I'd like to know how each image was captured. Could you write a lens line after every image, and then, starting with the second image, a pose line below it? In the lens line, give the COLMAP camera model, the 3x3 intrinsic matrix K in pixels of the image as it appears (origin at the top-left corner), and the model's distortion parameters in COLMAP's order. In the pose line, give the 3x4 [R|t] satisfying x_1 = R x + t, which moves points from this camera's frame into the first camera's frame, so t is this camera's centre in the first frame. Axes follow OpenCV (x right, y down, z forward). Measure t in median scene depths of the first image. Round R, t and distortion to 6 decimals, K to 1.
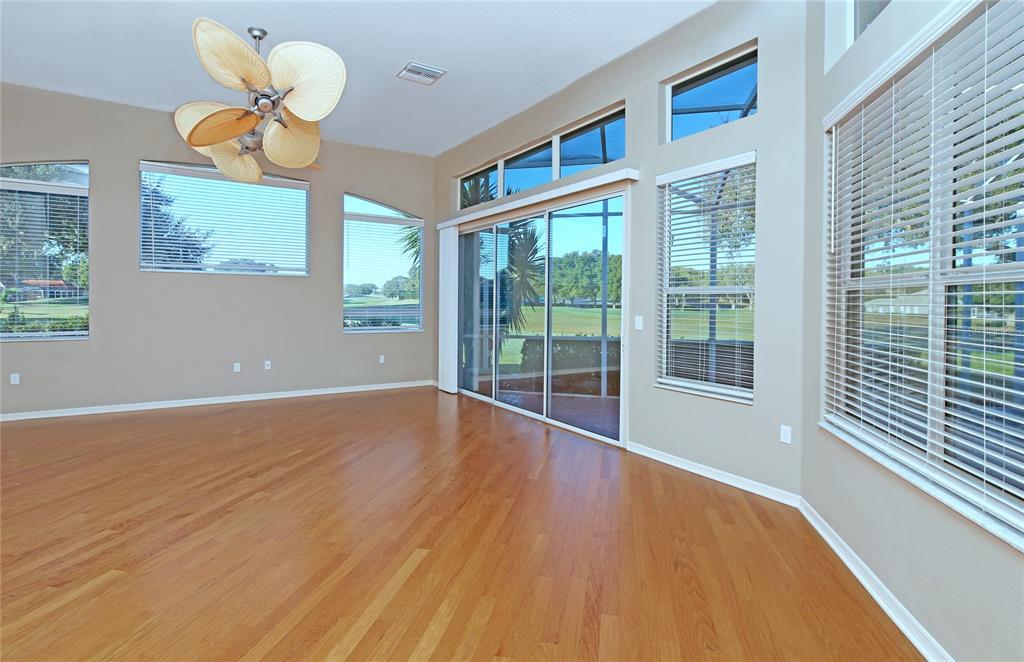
lens RADIAL K [[500.3, 0, 491.9], [0, 500.3, 304.6], [0, 0, 1]] dist [-0.001035, 0.000129]
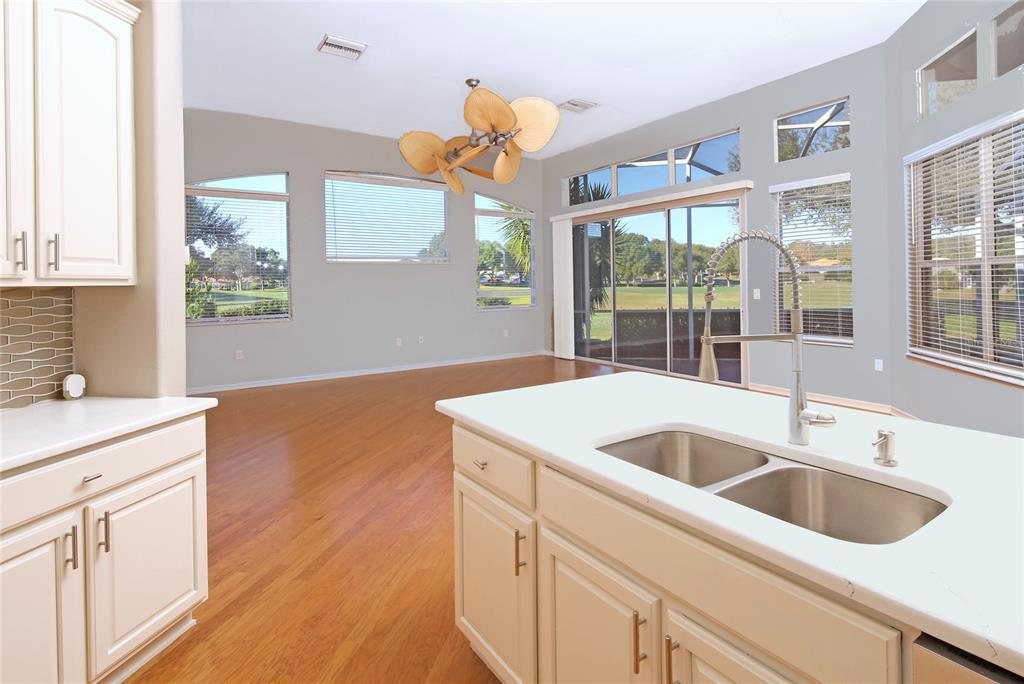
lens RADIAL K [[512.0, 0, 531.1], [0, 512.0, 285.5], [0, 0, 1]] dist [0.001411, 0.000390]
pose [[0.998376, -0.023764, 0.051772, -0.345294], [0.023852, 0.999715, -0.001081, 0.000155], [-0.051732, 0.002314, 0.998658, -0.311758]]
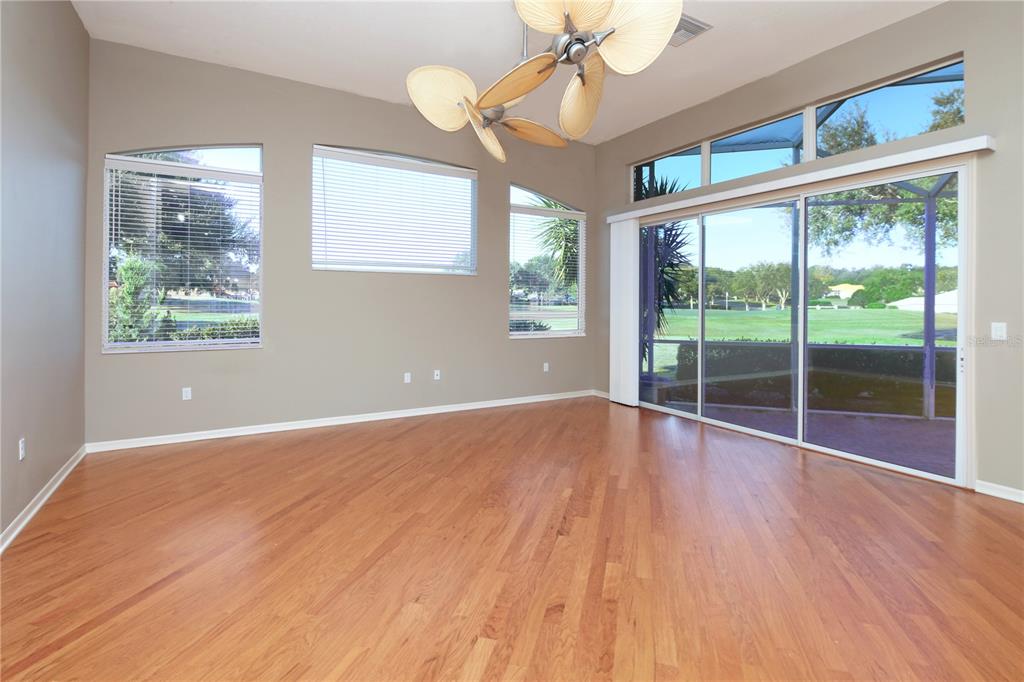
lens RADIAL K [[486.7, 0, 507.5], [0, 486.7, 299.4], [0, 0, 1]] dist [-0.000952, 0.000244]
pose [[0.999534, -0.002115, -0.030437, -0.411046], [0.001781, 0.999938, -0.010989, -0.005591], [0.030458, 0.010930, 0.999476, 0.187258]]
